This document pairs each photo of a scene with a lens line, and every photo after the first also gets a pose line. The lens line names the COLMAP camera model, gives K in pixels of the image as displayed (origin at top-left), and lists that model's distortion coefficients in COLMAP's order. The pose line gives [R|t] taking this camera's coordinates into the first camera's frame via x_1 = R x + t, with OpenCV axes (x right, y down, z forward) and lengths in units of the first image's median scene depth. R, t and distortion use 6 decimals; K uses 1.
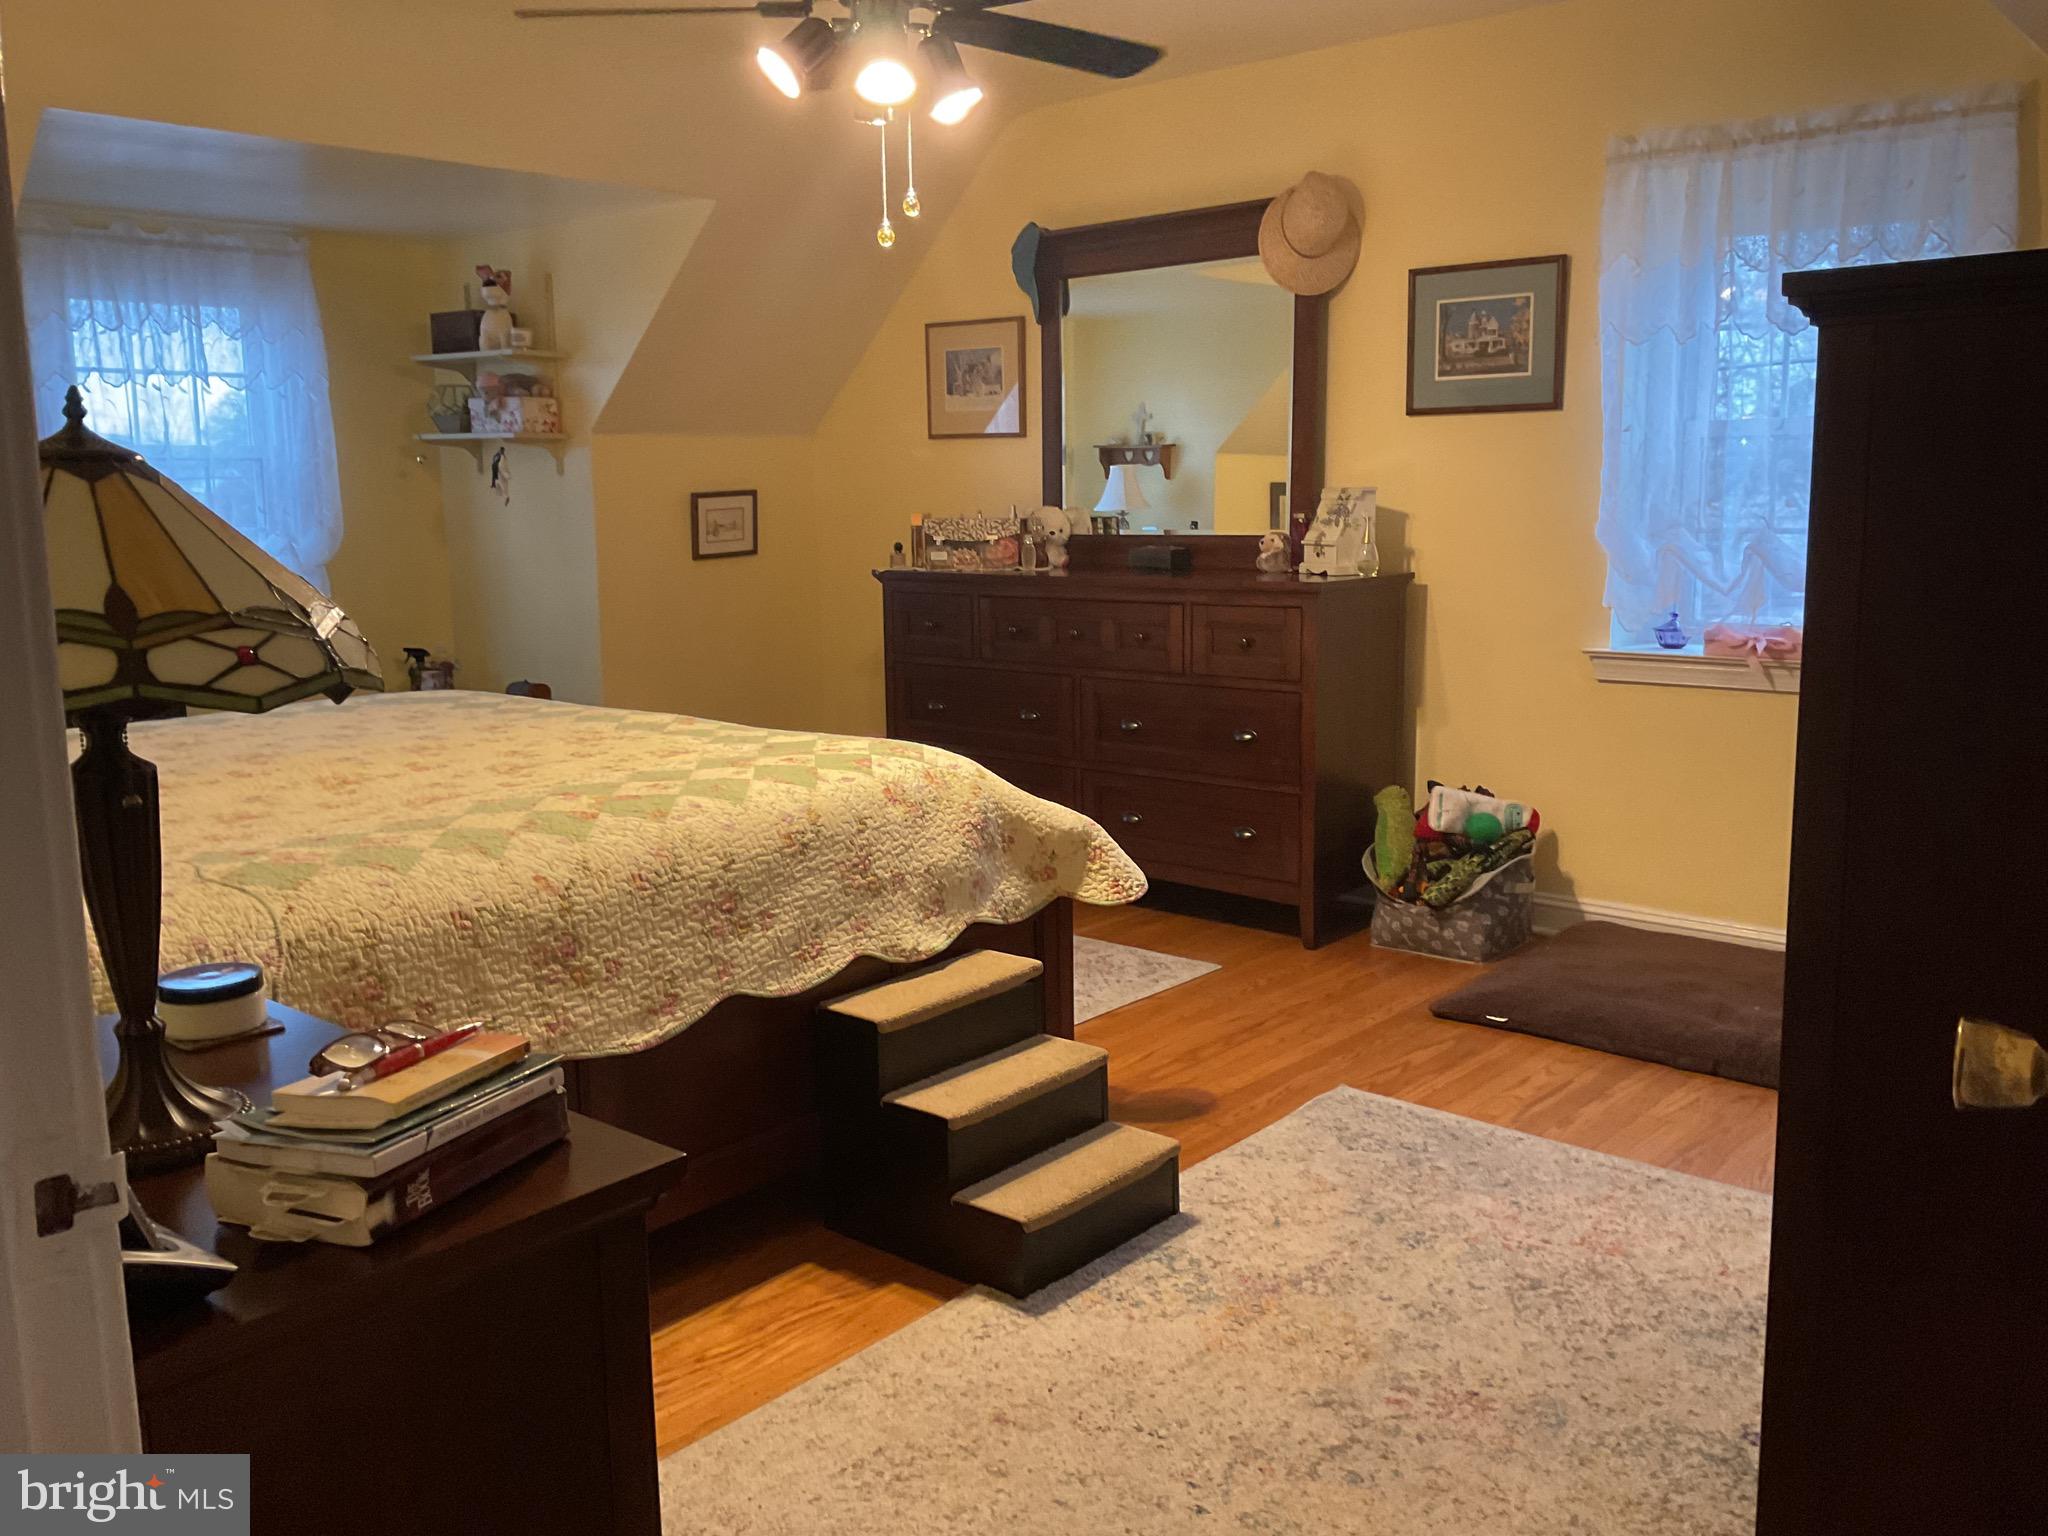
lens RADIAL K [[1696.7, 0, 1020.3], [0, 1696.7, 769.0], [0, 0, 1]] dist [0.059211, -0.095293]
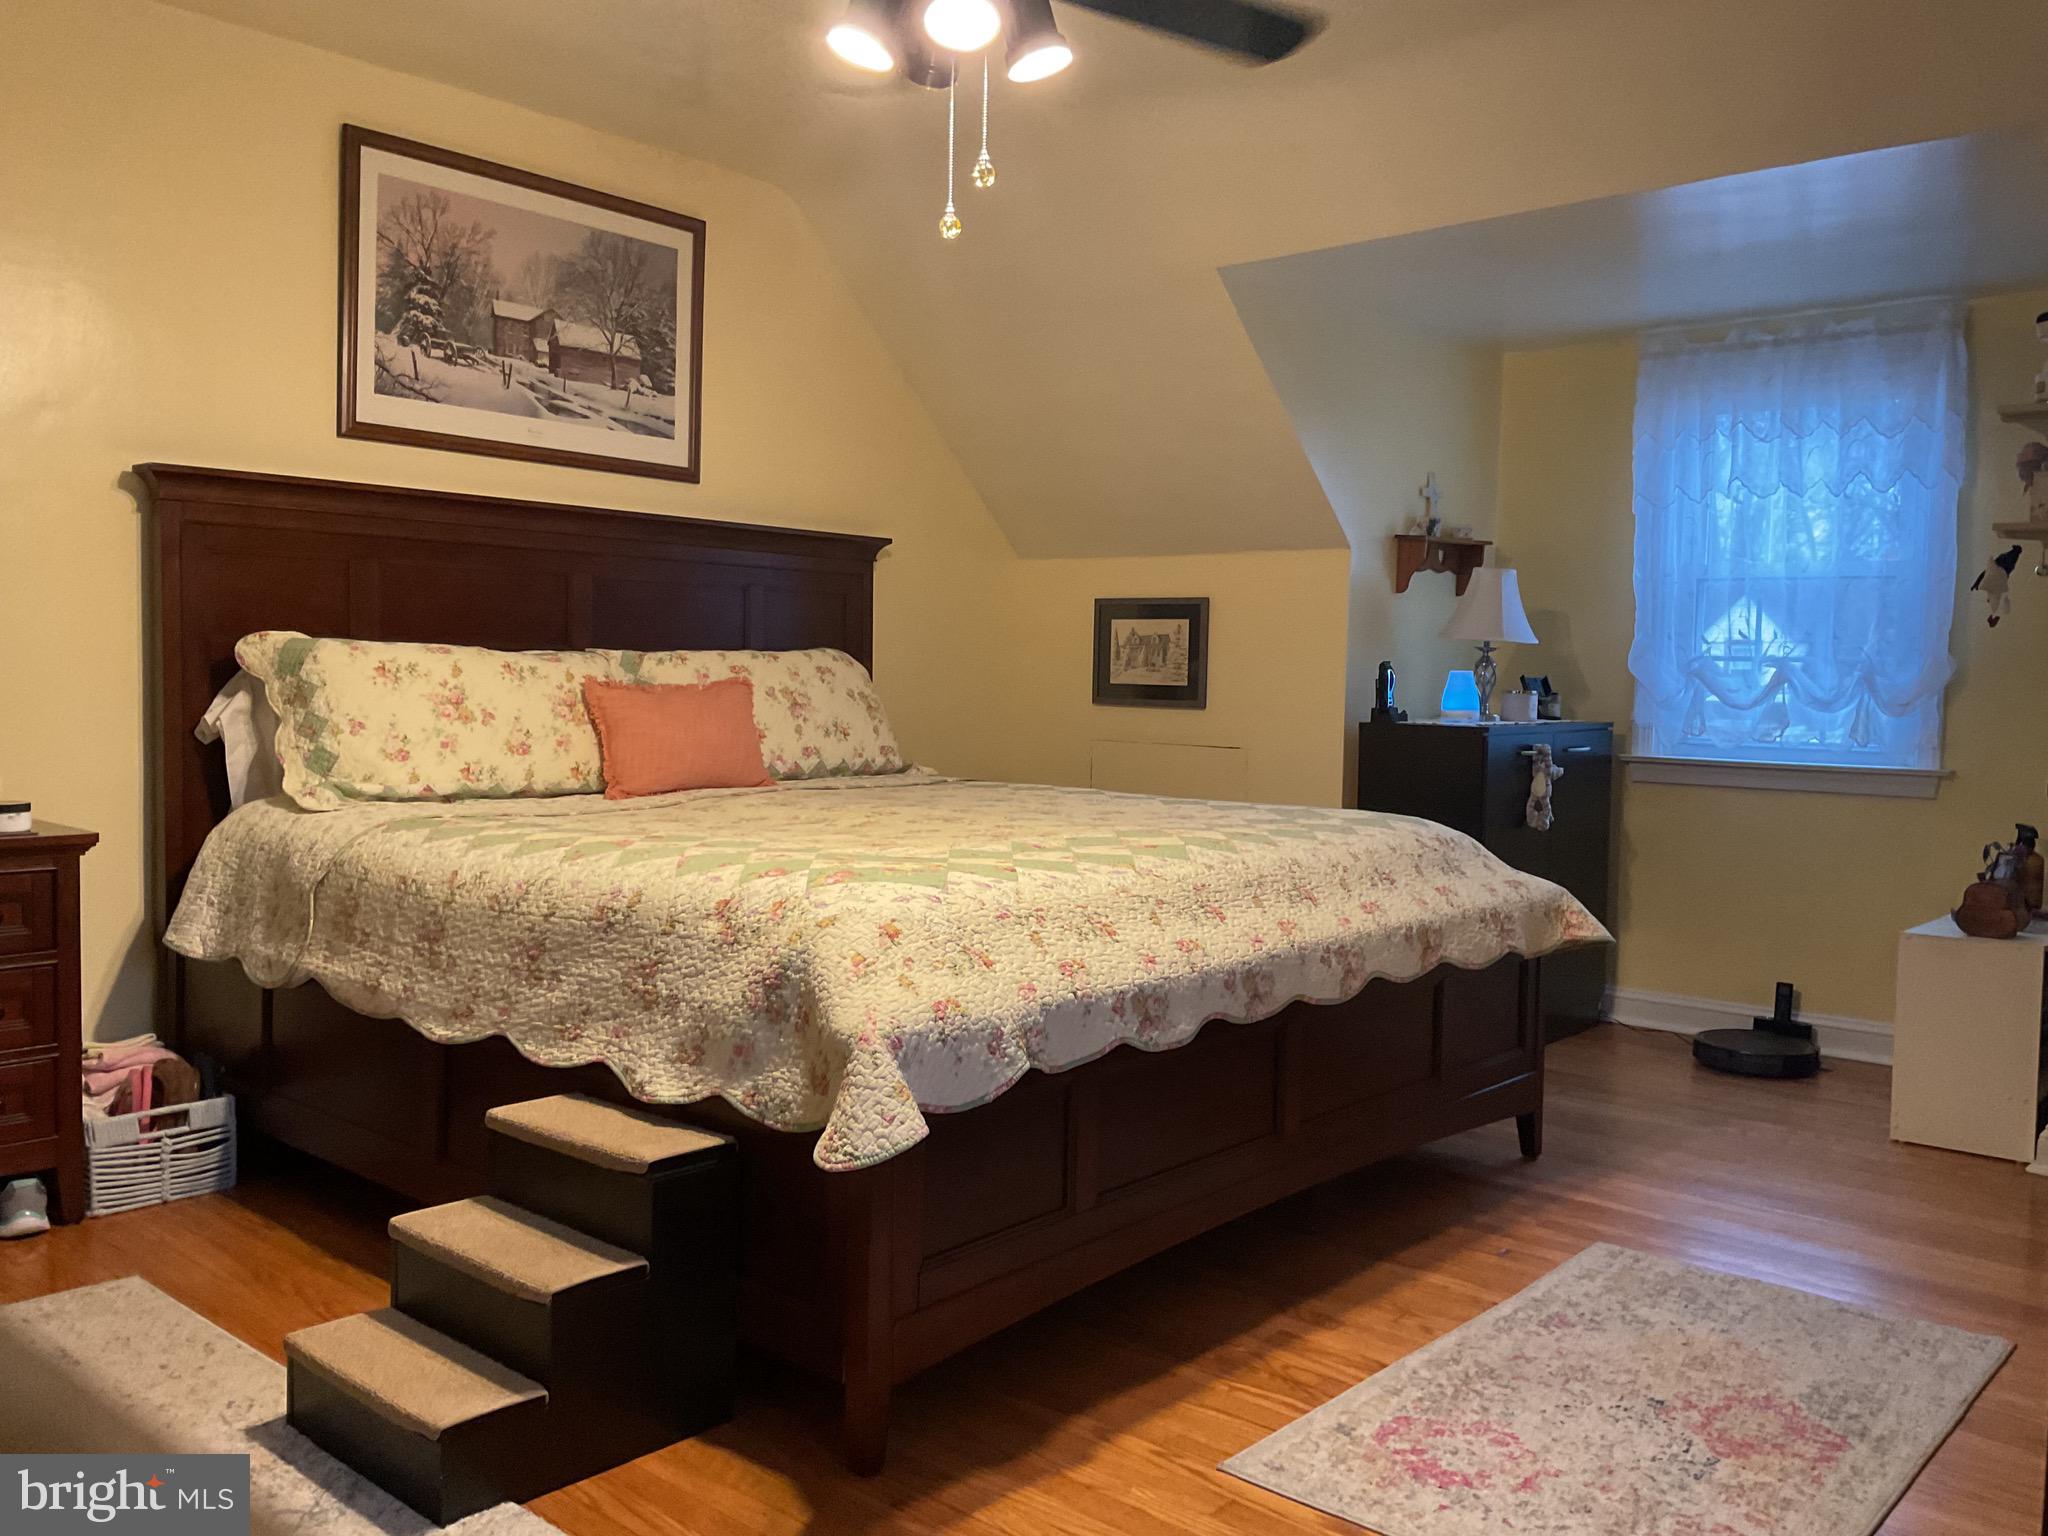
lens RADIAL K [[1696.7, 0, 1023.7], [0, 1696.7, 758.6], [0, 0, 1]] dist [0.059211, -0.095293]
pose [[0.002883, 0.072833, -0.997340, 0.792223], [-0.184994, 0.980168, 0.071044, -0.151443], [0.982735, 0.184297, 0.016300, 1.182256]]
